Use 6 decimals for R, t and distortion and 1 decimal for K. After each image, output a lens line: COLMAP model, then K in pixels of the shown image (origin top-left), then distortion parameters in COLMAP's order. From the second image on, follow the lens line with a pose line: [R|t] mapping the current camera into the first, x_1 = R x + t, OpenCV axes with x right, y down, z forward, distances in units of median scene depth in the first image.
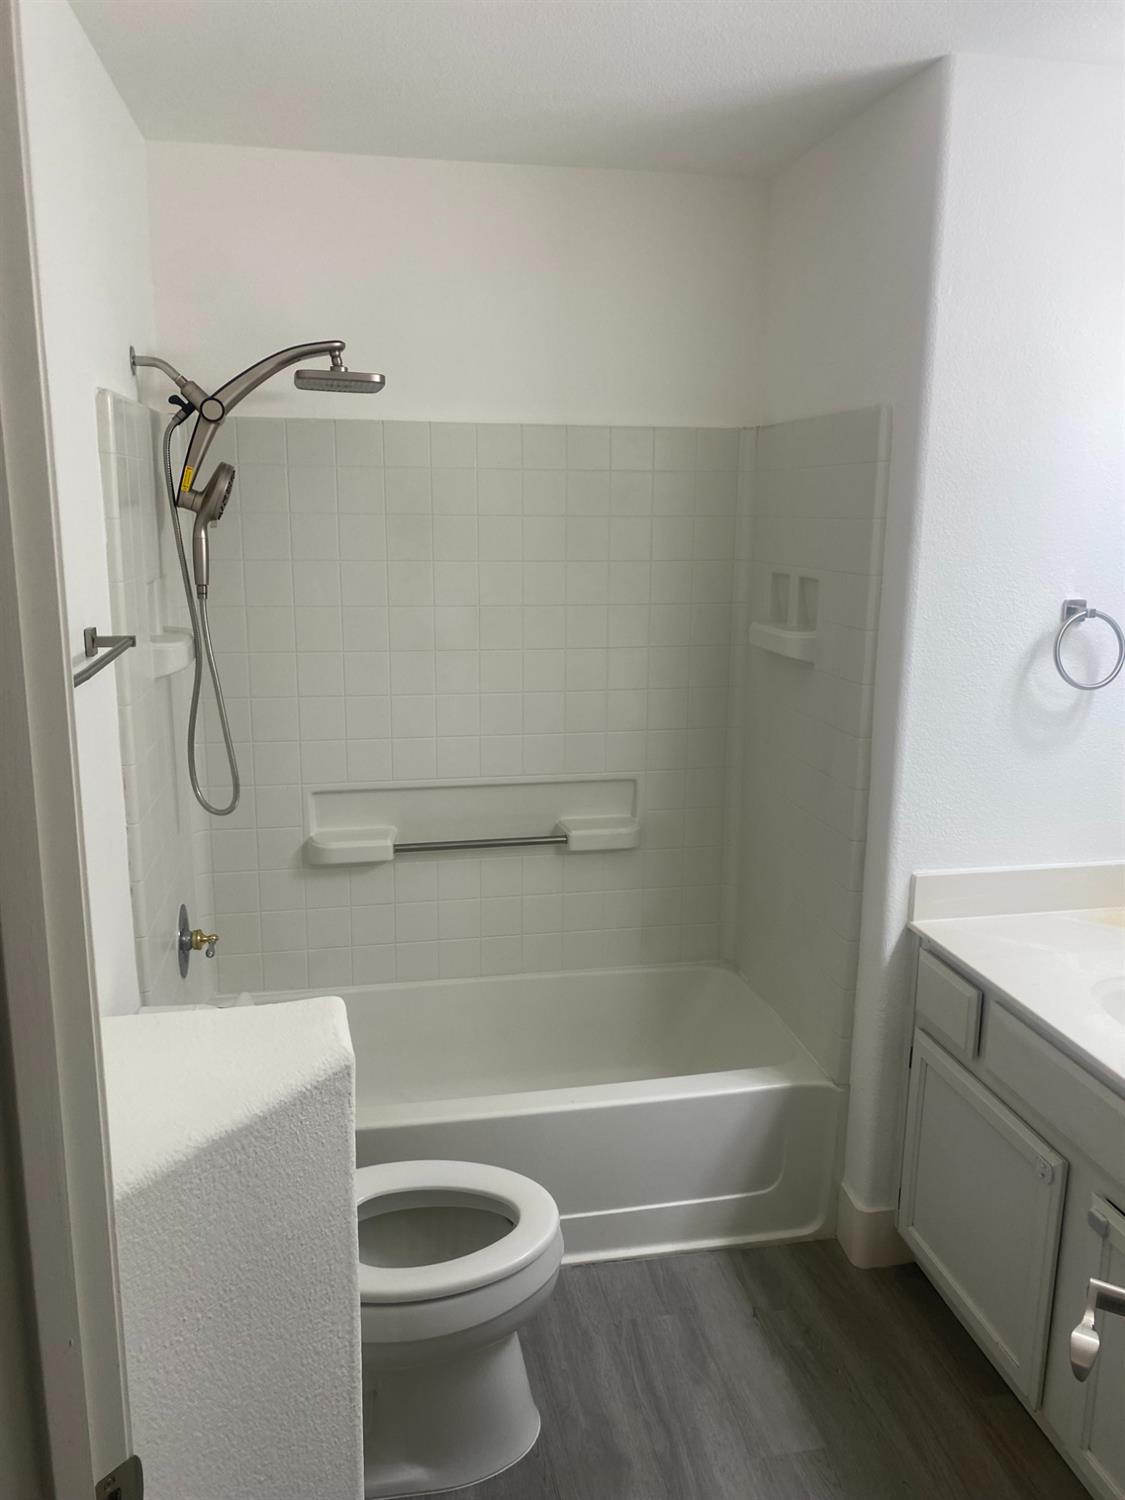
lens RADIAL K [[1148.3, 0, 562.8], [0, 1148.3, 740.2], [0, 0, 1]] dist [0.070854, -0.075460]
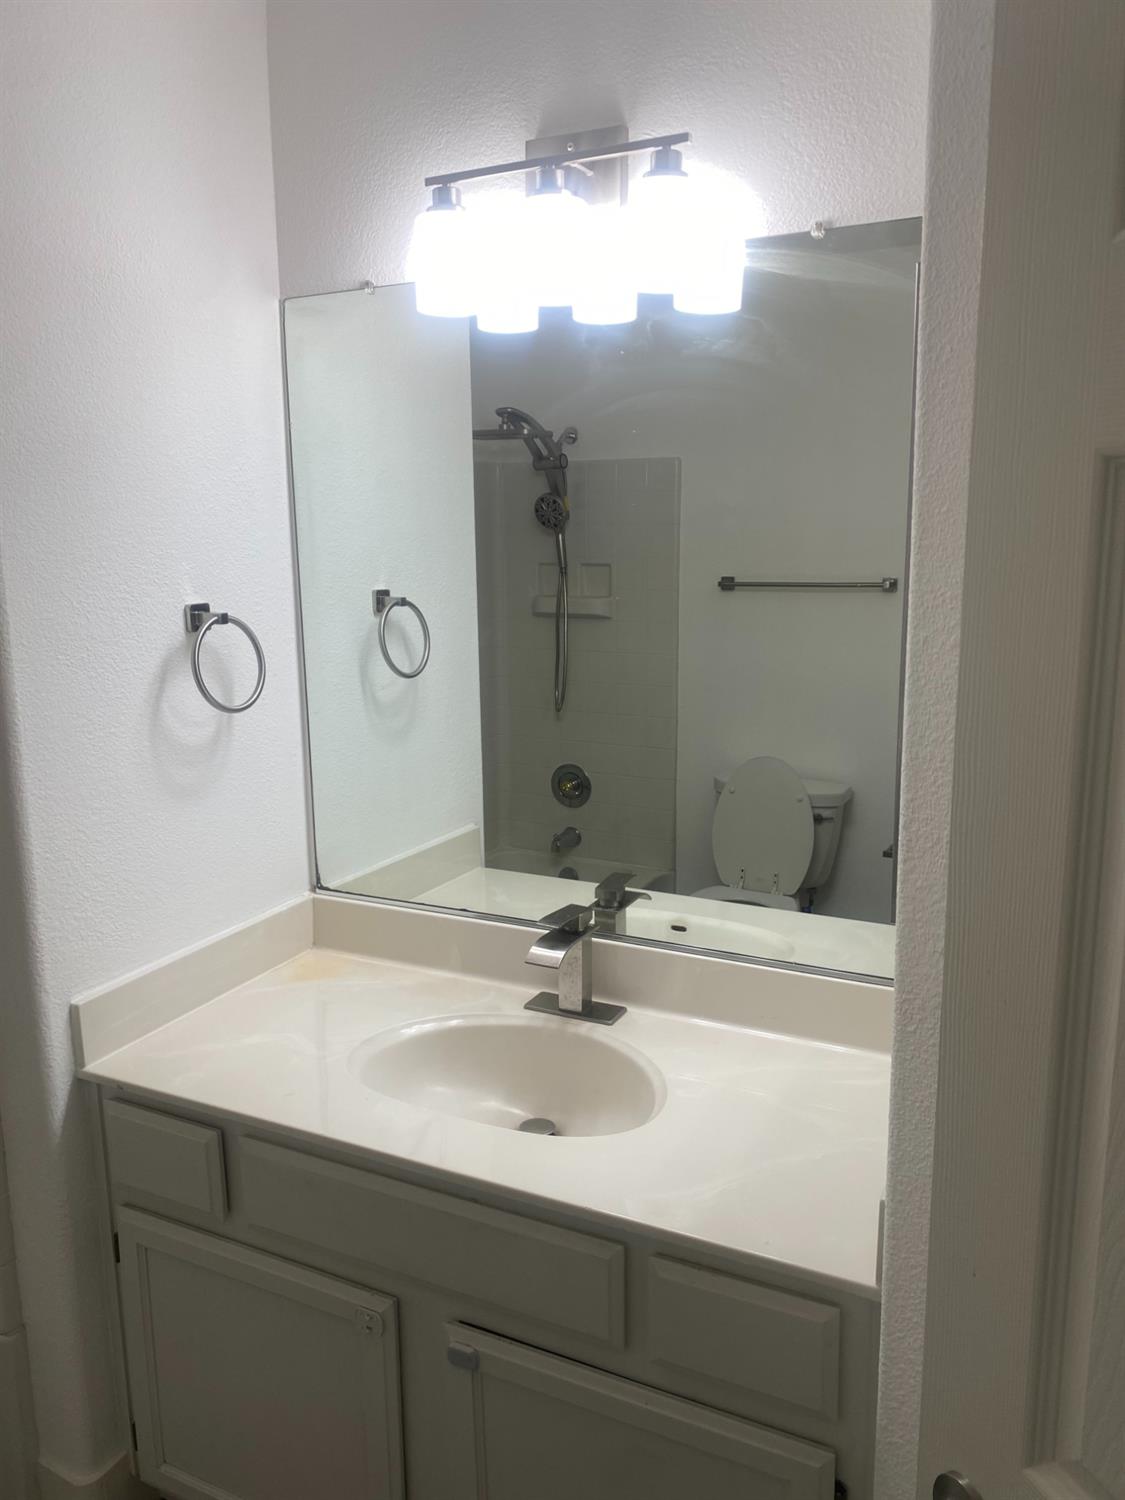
lens RADIAL K [[1148.3, 0, 562.8], [0, 1148.3, 740.2], [0, 0, 1]] dist [0.070854, -0.075460]
pose [[0.594627, -0.174985, 0.784729, -0.051300], [0.170219, 0.981303, 0.089835, -0.057228], [-0.785776, 0.080158, 0.613295, 0.319512]]
